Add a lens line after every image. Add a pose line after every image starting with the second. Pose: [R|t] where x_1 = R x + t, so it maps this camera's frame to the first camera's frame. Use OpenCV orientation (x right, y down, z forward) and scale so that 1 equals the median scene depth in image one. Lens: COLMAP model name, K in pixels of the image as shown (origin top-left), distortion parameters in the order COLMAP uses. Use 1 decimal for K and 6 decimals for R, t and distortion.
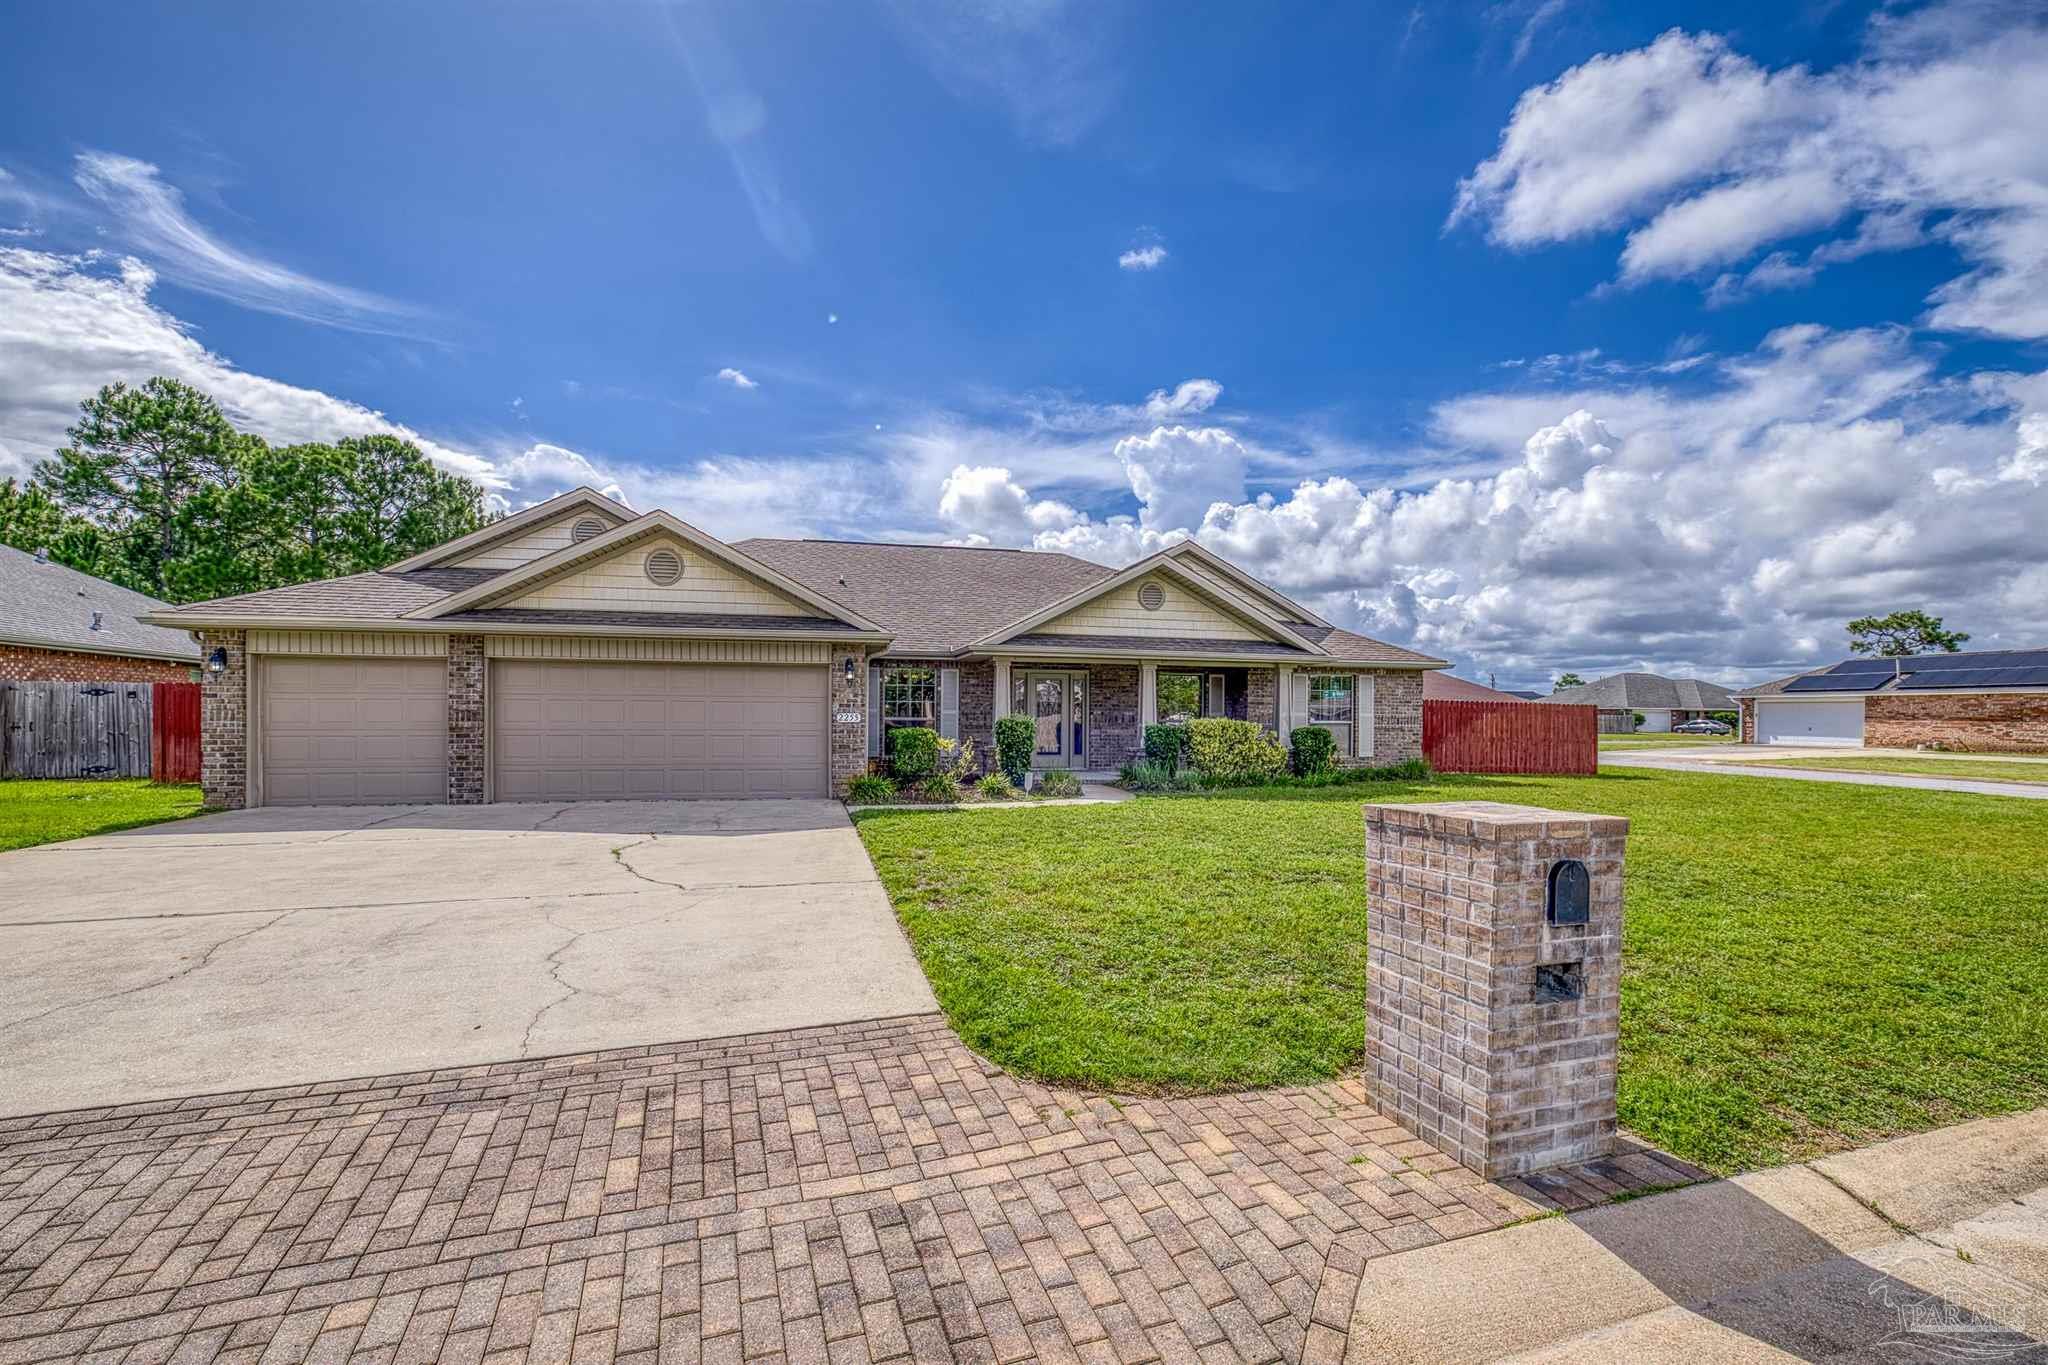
lens RADIAL K [[866.3, 0, 1013.4], [0, 866.3, 714.8], [0, 0, 1]] dist [0.000746, 0.000257]
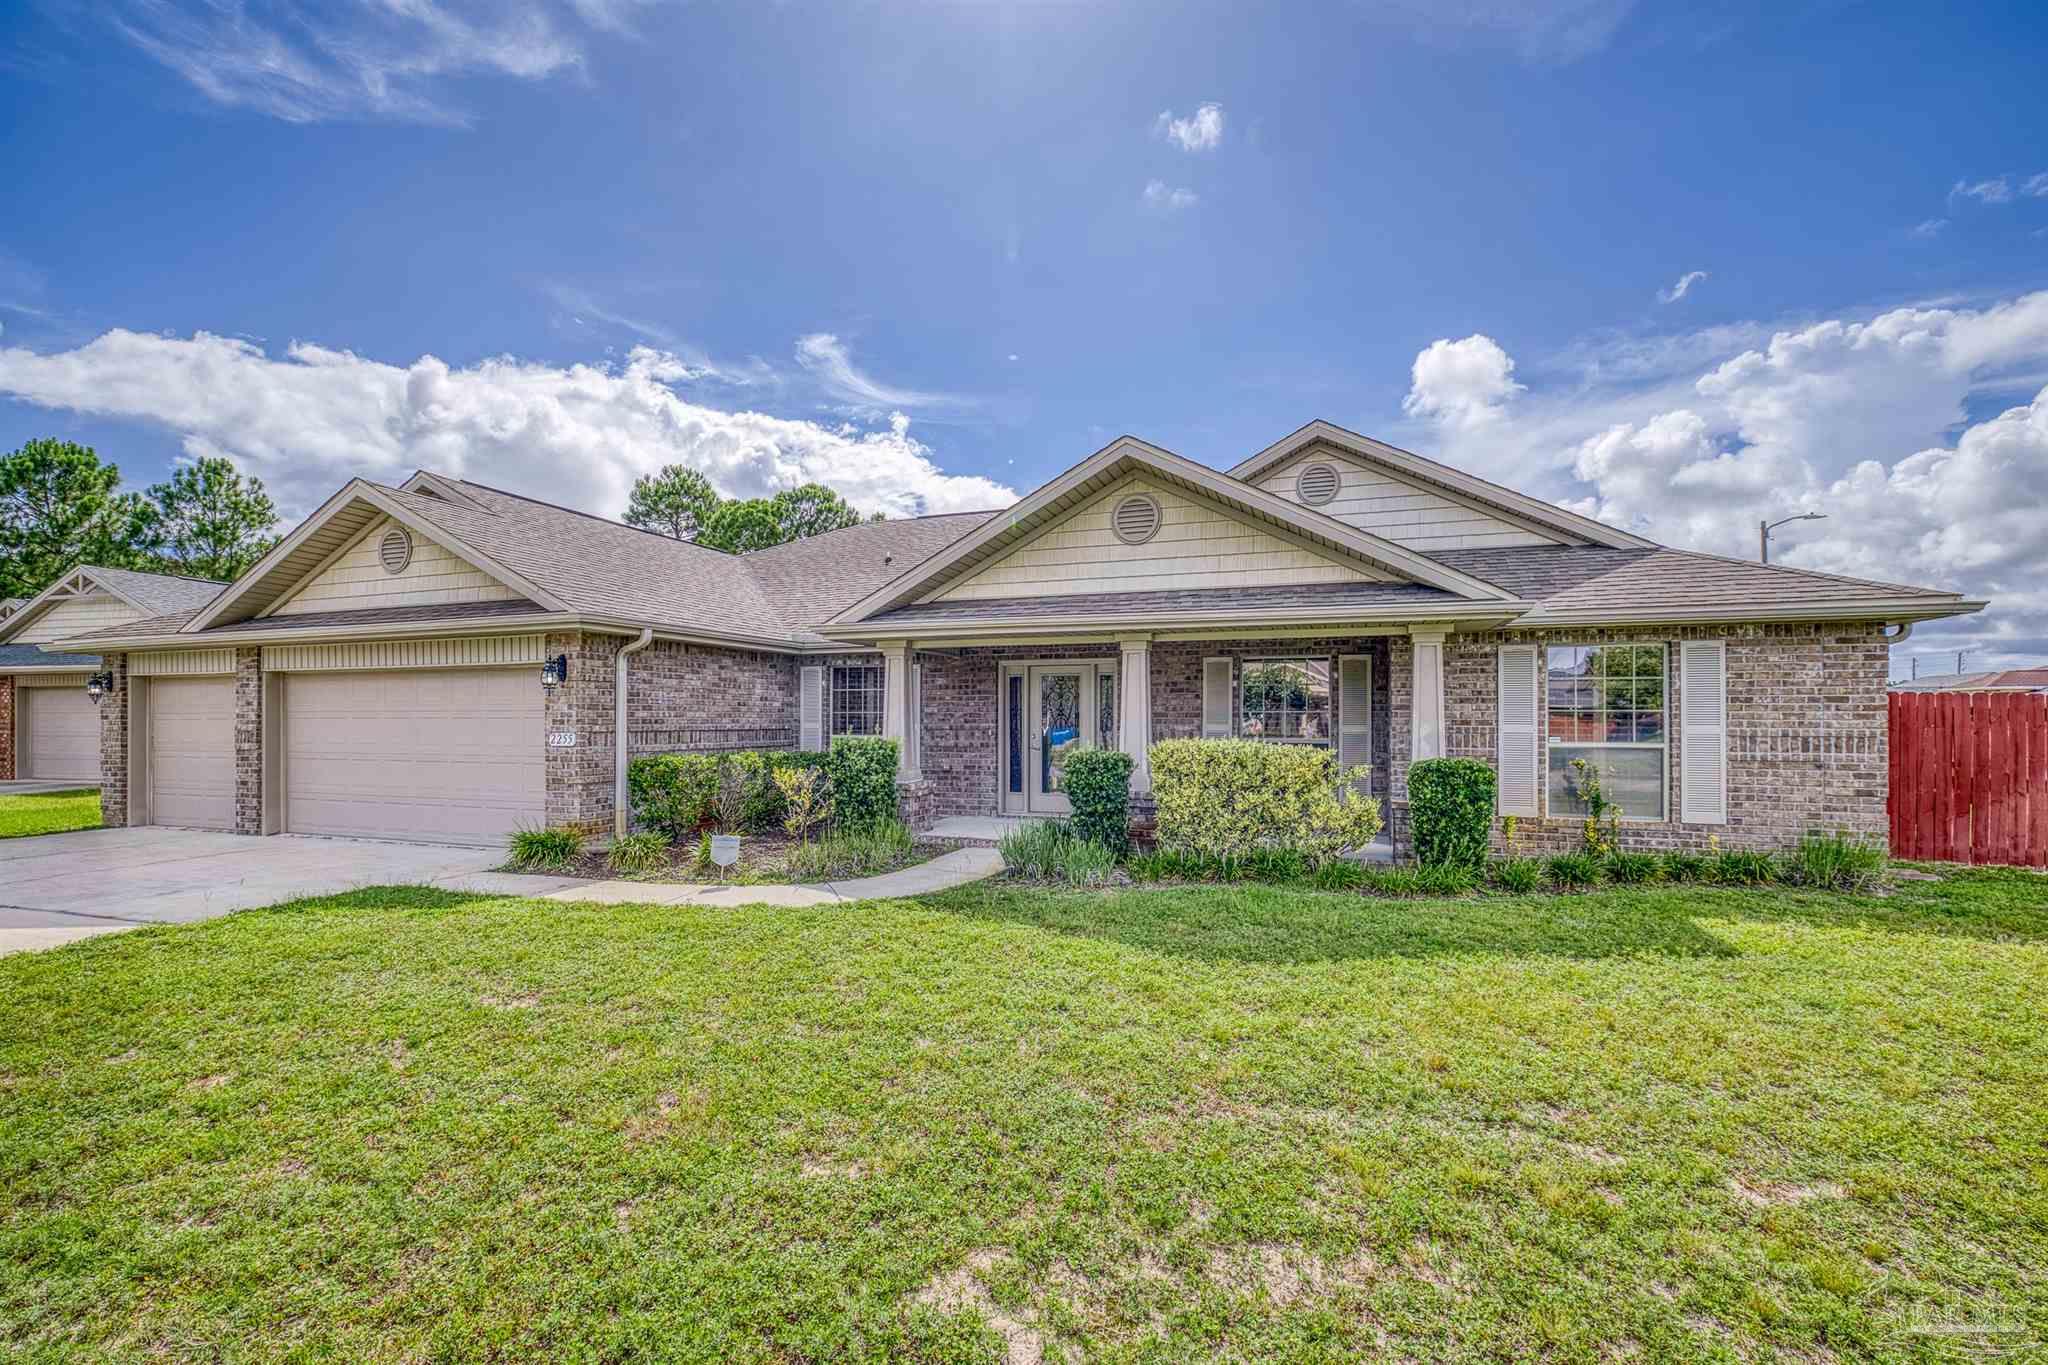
lens RADIAL K [[866.3, 0, 1013.4], [0, 866.3, 714.8], [0, 0, 1]] dist [0.000746, 0.000257]
pose [[0.842547, -0.013011, -0.538465, 0.384535], [0.004903, 0.999852, -0.016488, -0.002153], [0.538600, 0.011252, 0.842487, 0.479752]]
